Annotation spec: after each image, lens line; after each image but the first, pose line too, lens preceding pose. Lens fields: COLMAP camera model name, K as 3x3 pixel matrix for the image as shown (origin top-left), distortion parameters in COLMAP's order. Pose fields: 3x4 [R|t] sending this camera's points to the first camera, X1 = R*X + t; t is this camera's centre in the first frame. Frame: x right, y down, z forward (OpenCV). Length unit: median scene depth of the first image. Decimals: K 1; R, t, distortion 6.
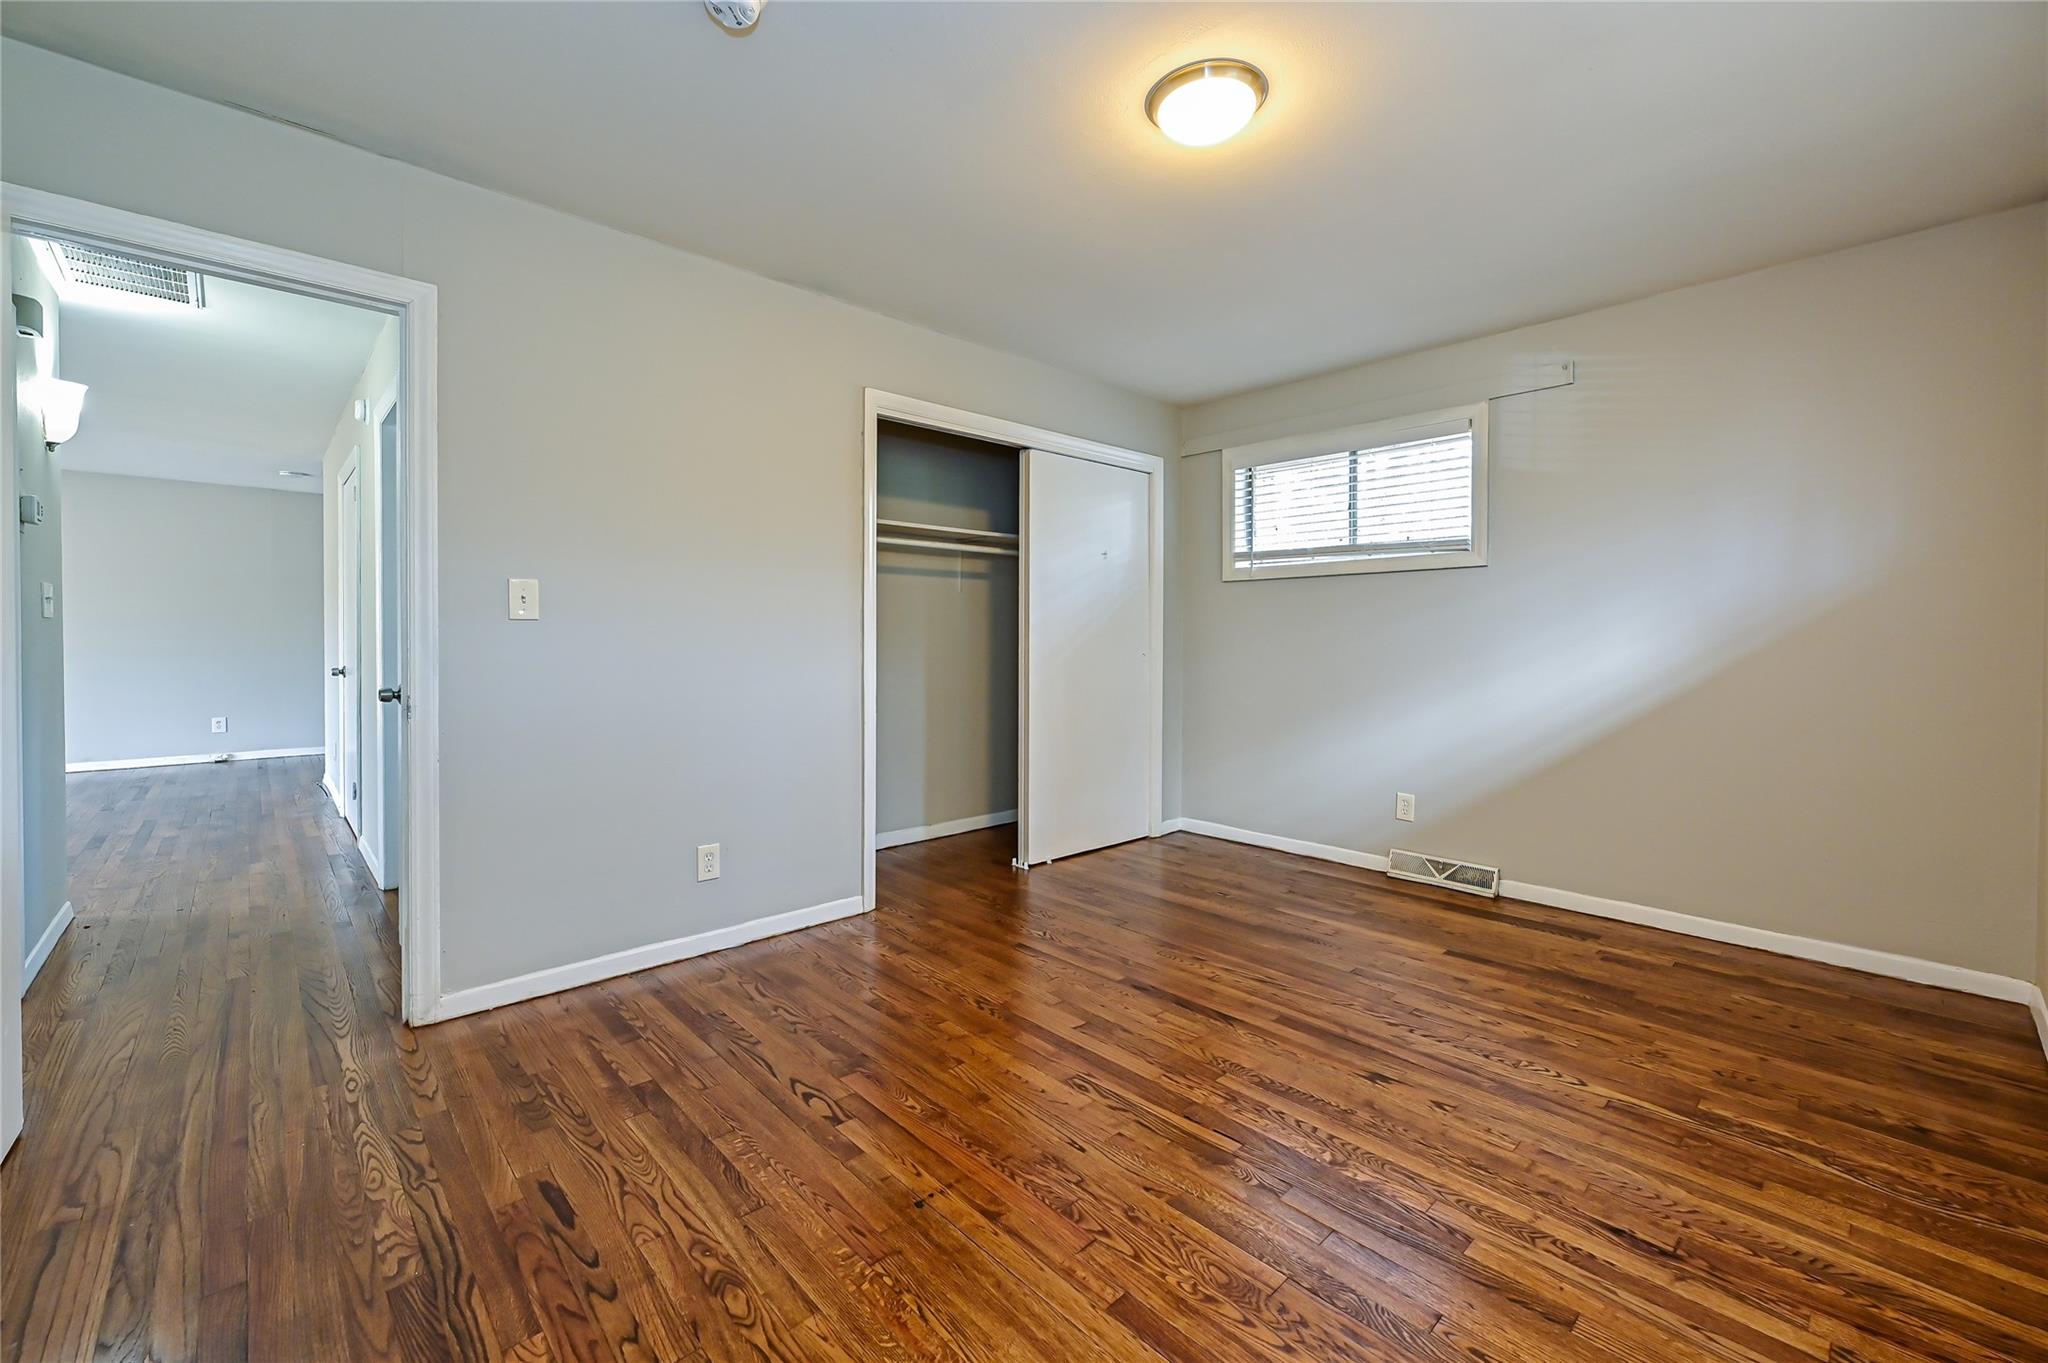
lens RADIAL K [[842.5, 0, 1029.1], [0, 842.5, 660.8], [0, 0, 1]] dist [0.000573, 0.000269]
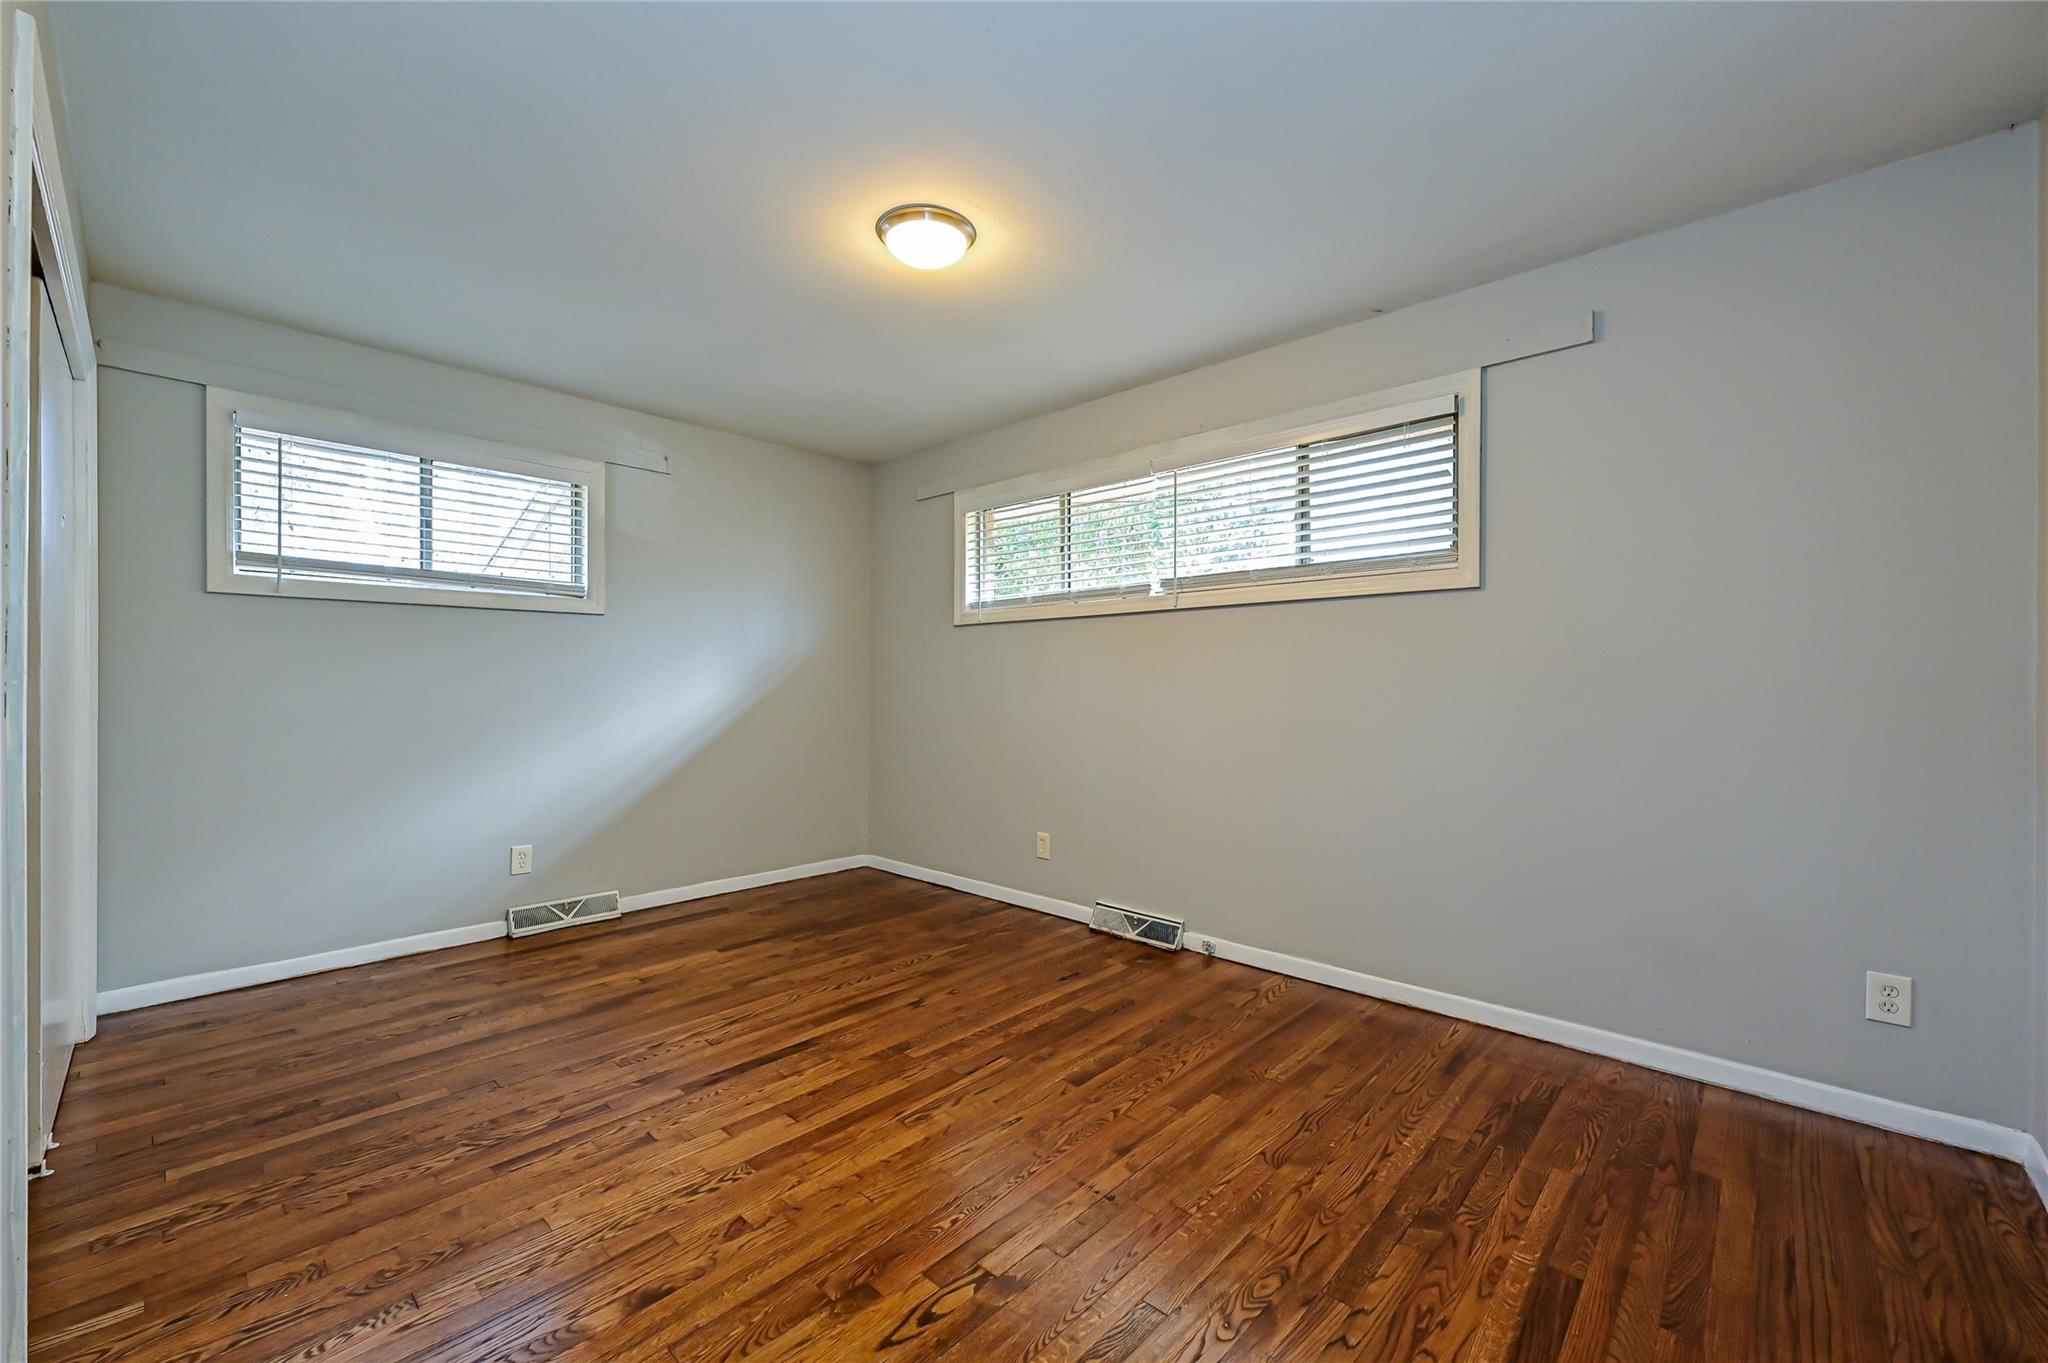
lens RADIAL K [[814.0, 0, 1024.0], [0, 814.0, 681.5], [0, 0, 1]] dist [-0.001683, 0.000121]
pose [[-0.067499, -0.000956, 0.997719, -0.656079], [0.024538, 0.999695, 0.002618, -0.019091], [-0.997418, 0.024659, -0.067454, 0.648550]]
